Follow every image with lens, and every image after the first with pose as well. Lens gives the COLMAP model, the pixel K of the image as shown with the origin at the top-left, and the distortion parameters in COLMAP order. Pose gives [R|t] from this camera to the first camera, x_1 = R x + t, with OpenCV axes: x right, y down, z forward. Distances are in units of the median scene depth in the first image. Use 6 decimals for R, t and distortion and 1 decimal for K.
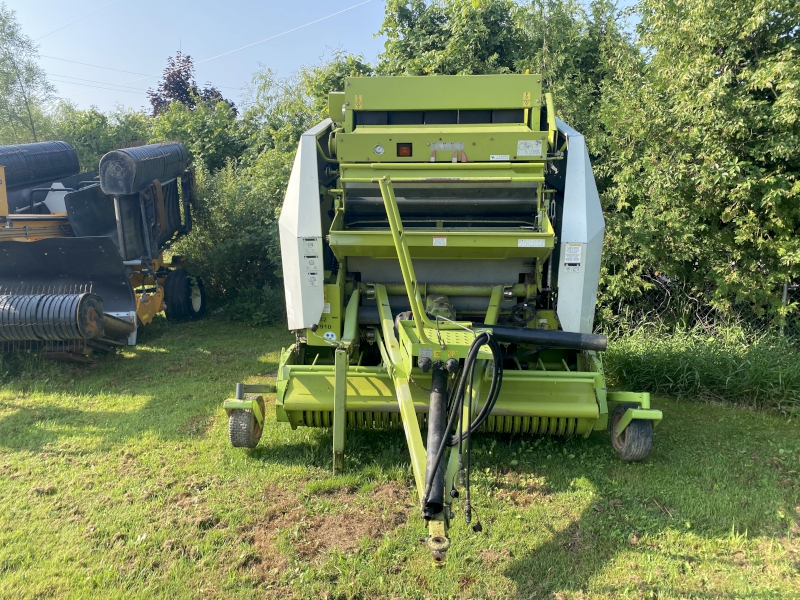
lens RADIAL K [[626.1, 0, 398.7], [0, 626.1, 303.1], [0, 0, 1]] dist [0.047434, -0.056141]
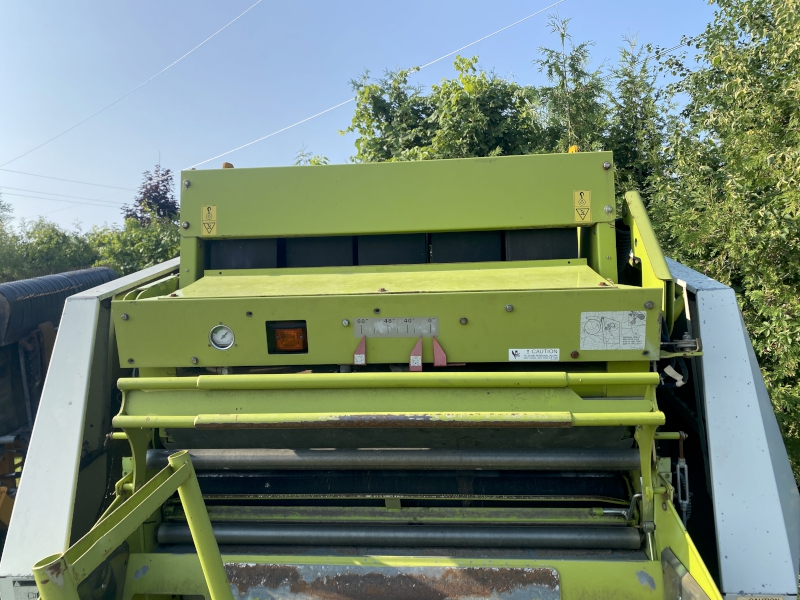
lens RADIAL K [[626.1, 0, 400.1], [0, 626.1, 300.9], [0, 0, 1]] dist [0.047434, -0.056141]
pose [[0.999645, -0.025007, -0.009222, 0.038891], [0.023145, 0.986032, -0.164942, -0.093757], [0.013217, 0.164670, 0.986260, 0.286009]]
